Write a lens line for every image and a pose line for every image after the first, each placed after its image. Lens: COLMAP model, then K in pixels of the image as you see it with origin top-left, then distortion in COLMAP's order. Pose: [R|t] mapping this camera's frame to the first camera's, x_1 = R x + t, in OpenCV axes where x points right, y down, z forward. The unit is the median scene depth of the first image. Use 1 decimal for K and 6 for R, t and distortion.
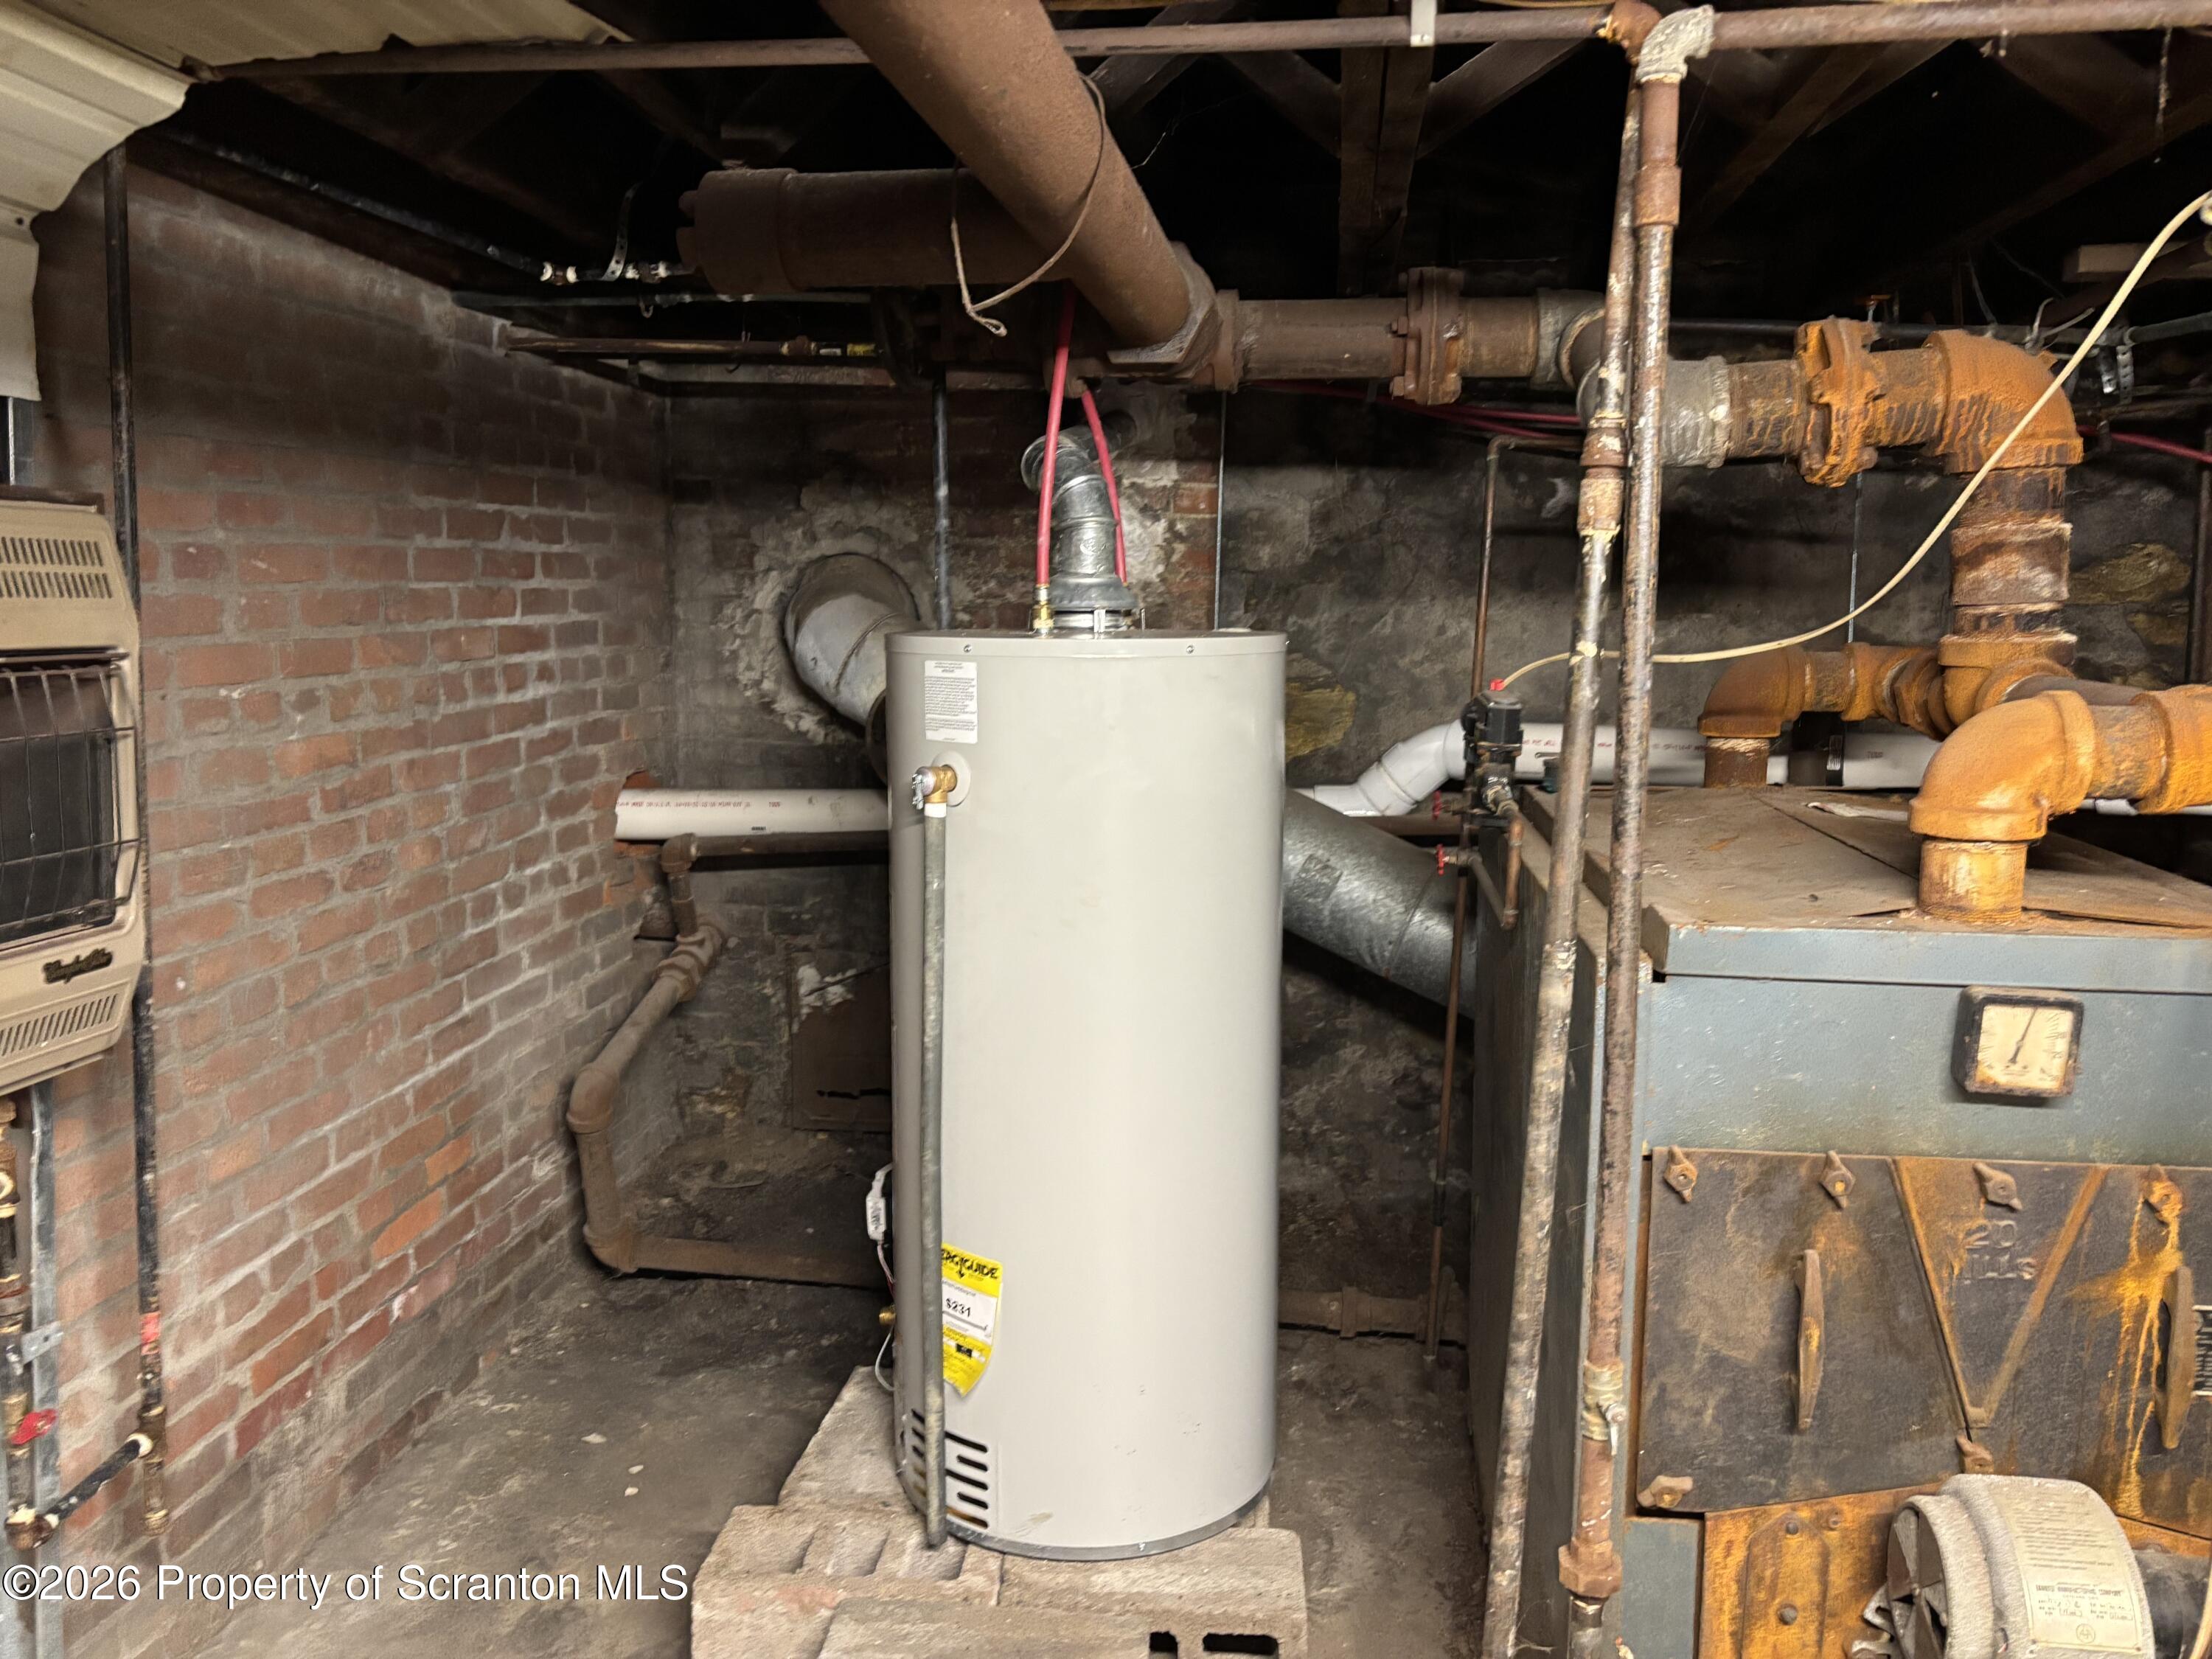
lens RADIAL K [[1659.5, 0, 1106.9], [0, 1659.5, 796.8], [0, 0, 1]] dist [0.025005, -0.022946]
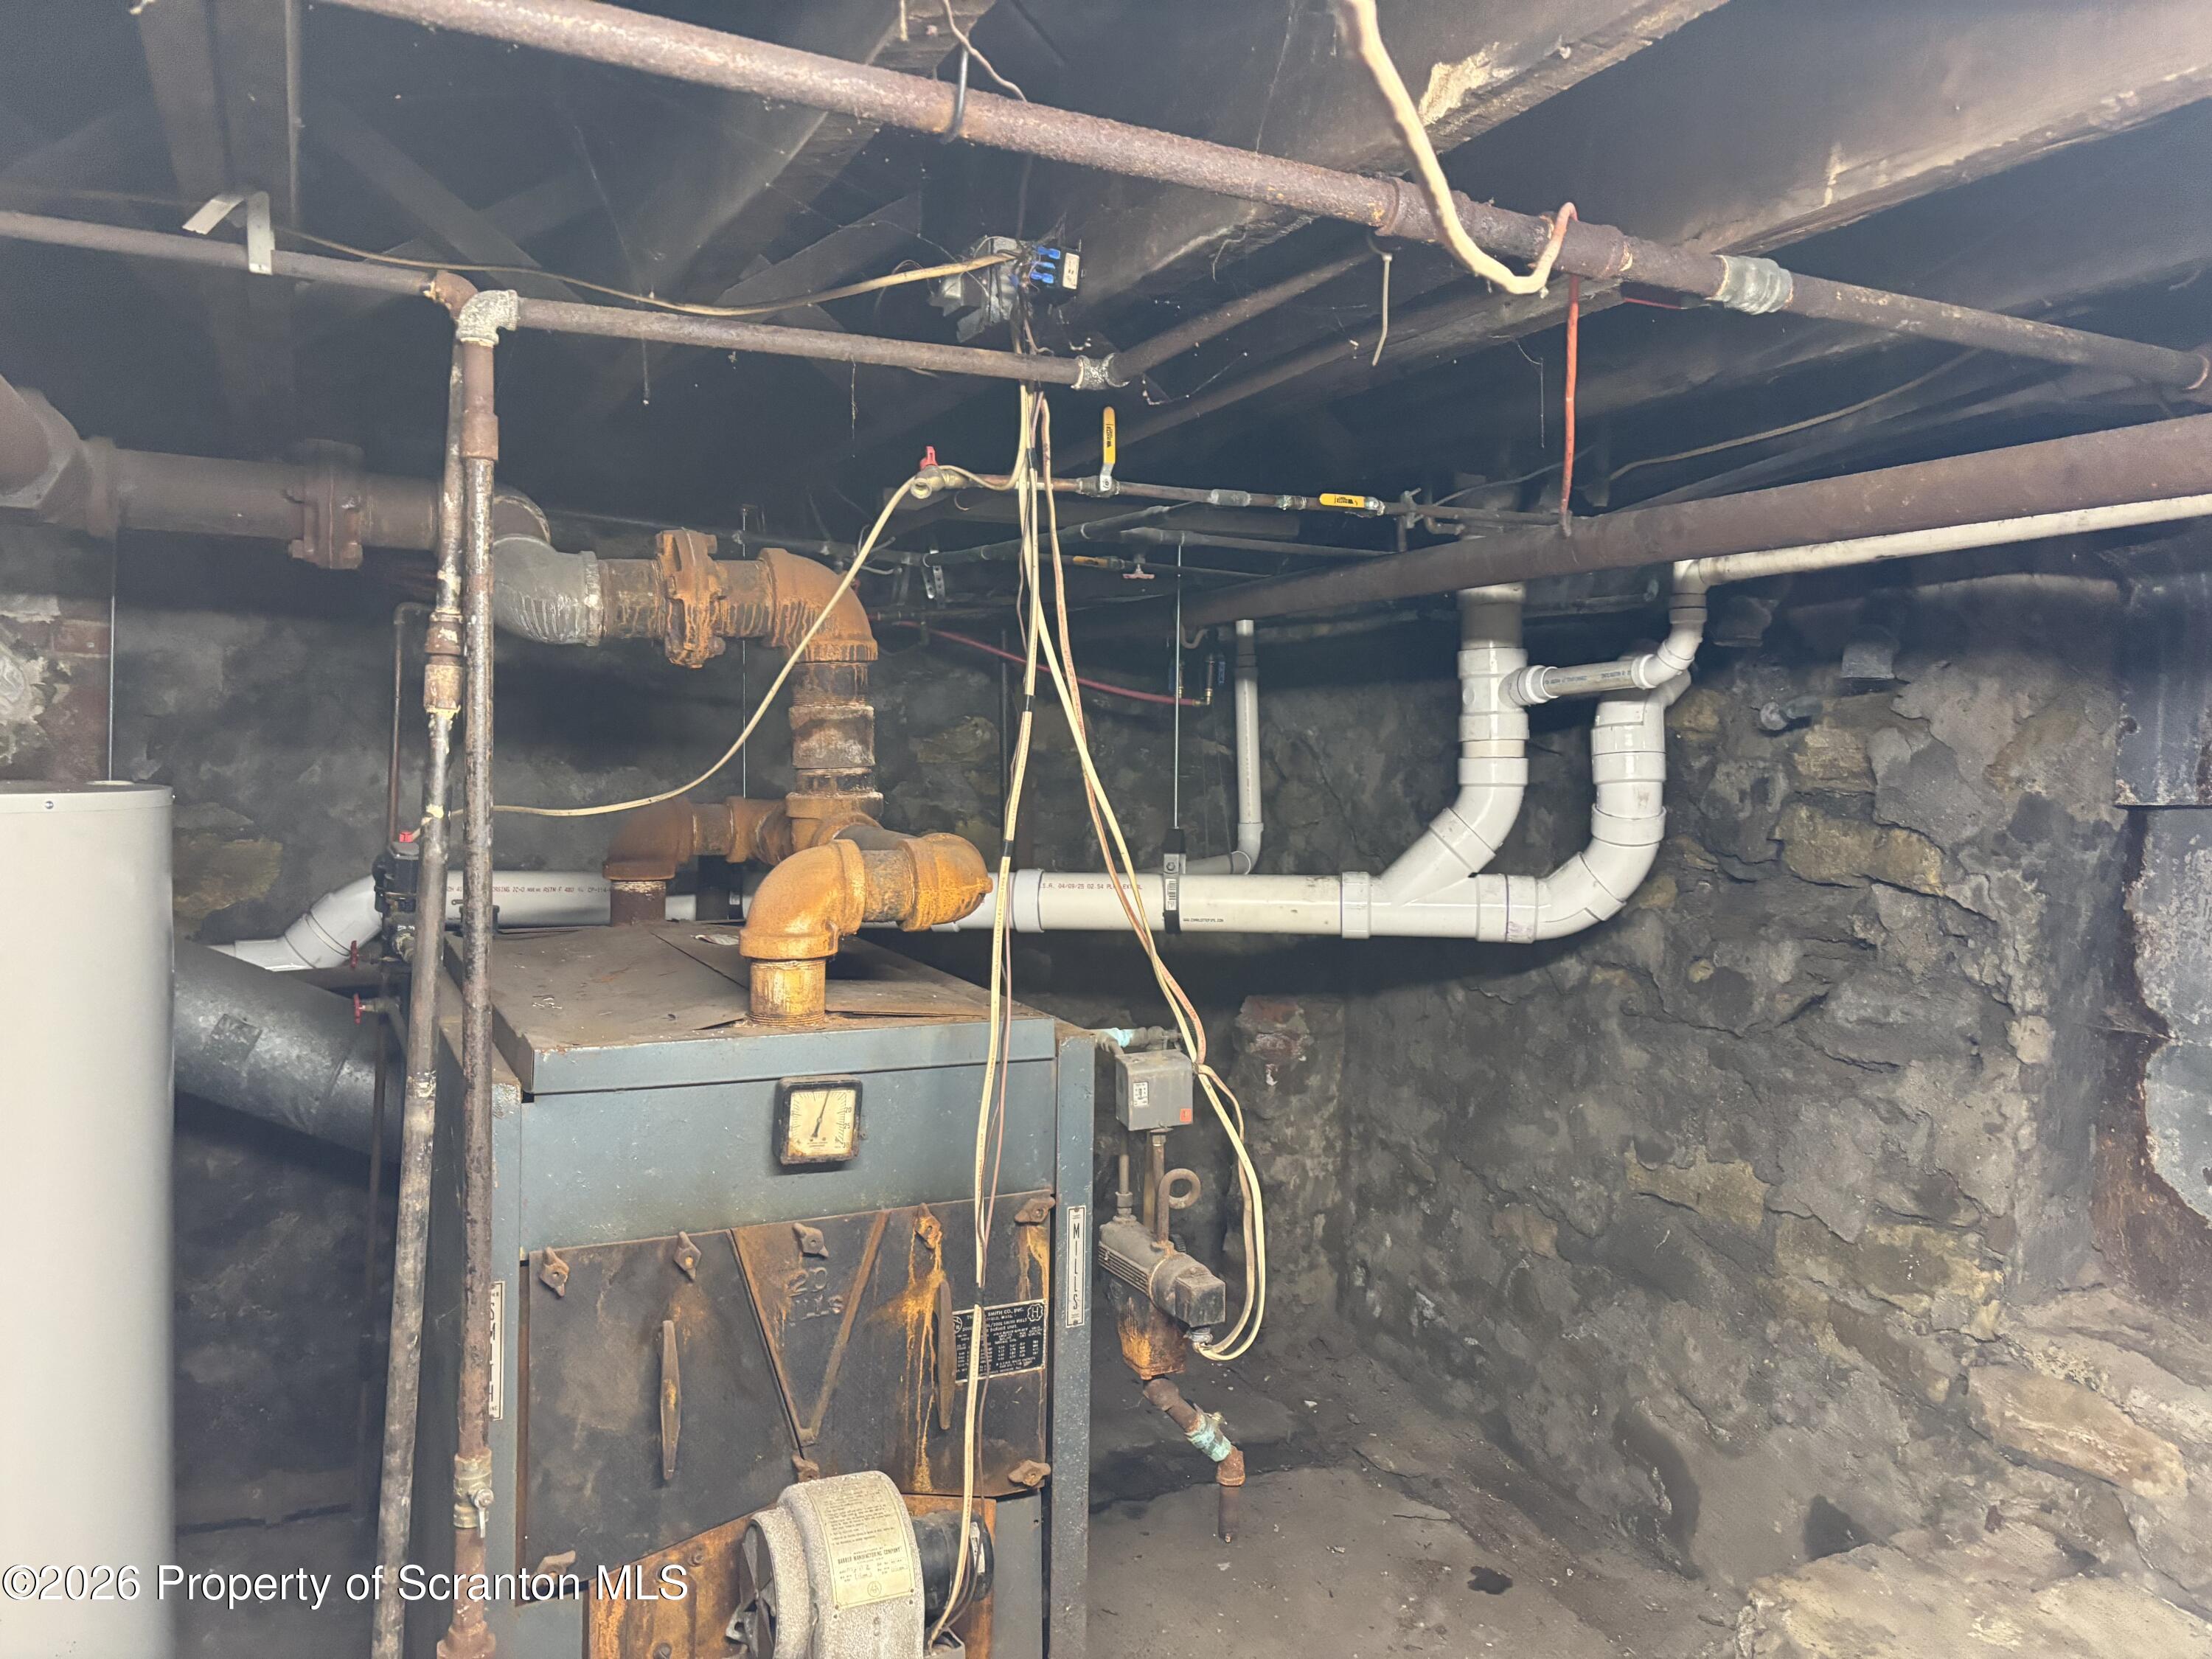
lens RADIAL K [[1659.5, 0, 1106.9], [0, 1659.5, 796.8], [0, 0, 1]] dist [0.025005, -0.022946]
pose [[0.834834, 0.000040, 0.550502, 0.036474], [0.046263, 0.996457, -0.070231, 0.002468], [-0.548555, 0.084099, 0.831874, -0.167817]]
